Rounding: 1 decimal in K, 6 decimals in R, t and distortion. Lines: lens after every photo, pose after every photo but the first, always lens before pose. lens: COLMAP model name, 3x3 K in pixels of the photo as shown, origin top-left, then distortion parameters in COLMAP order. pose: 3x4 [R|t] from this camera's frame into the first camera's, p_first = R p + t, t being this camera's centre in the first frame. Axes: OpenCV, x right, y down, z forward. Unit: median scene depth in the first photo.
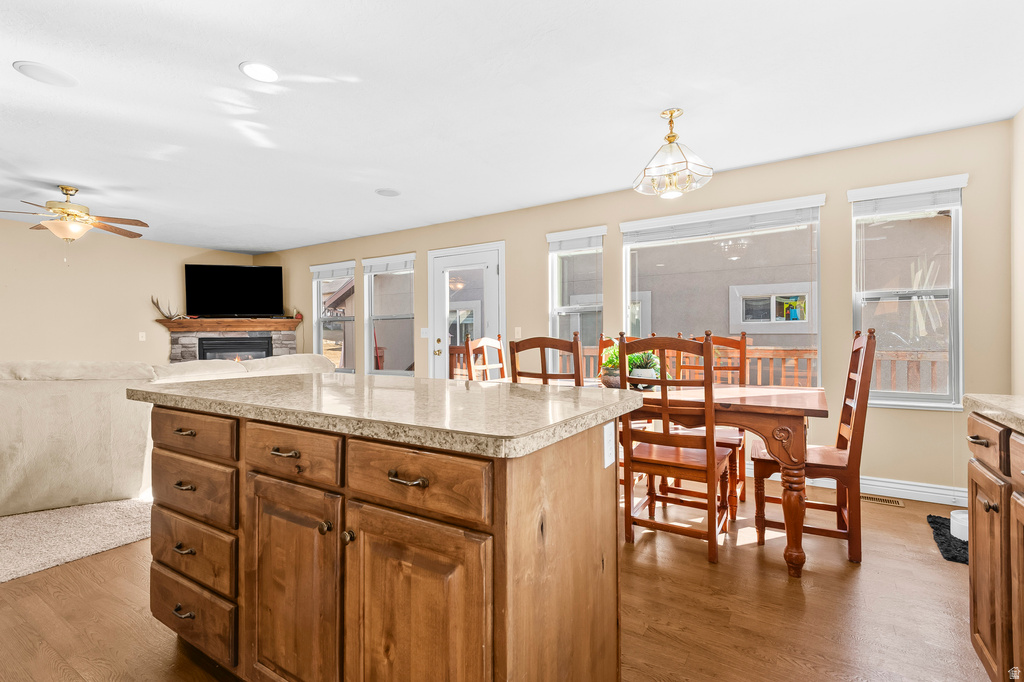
lens RADIAL K [[465.5, 0, 476.5], [0, 465.5, 335.7], [0, 0, 1]] dist [0.024344, -0.002855]
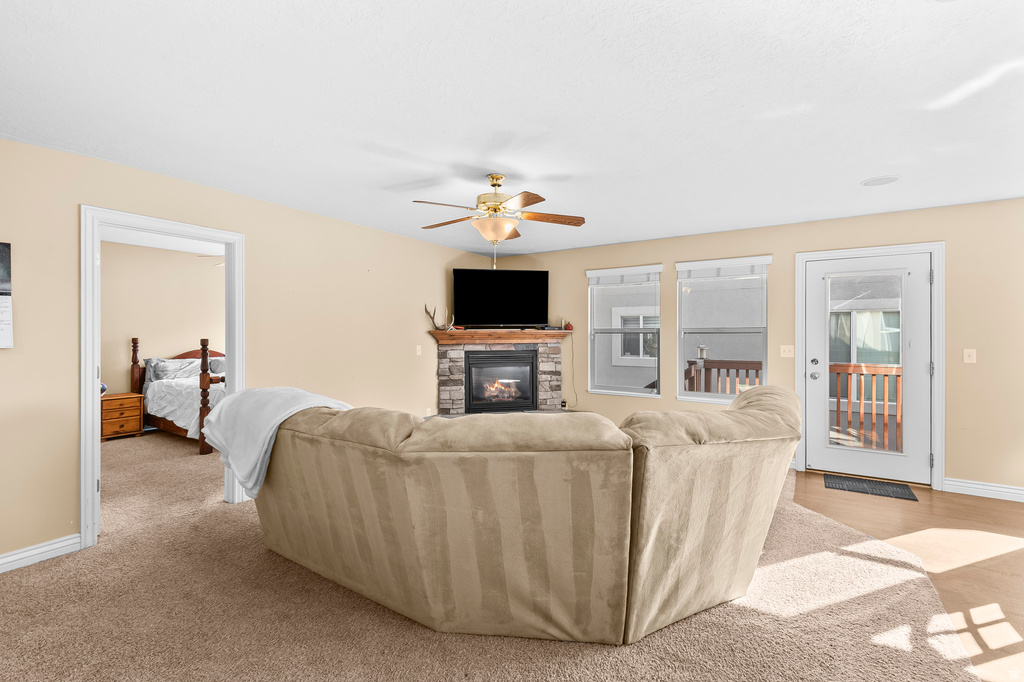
lens RADIAL K [[465.5, 0, 506.2], [0, 465.5, 336.0], [0, 0, 1]] dist [0.024344, -0.002855]
pose [[0.999847, 0.007396, -0.015846, -0.506147], [-0.007369, 0.999971, 0.001819, -0.026249], [0.015859, -0.001702, 0.999873, 0.122151]]
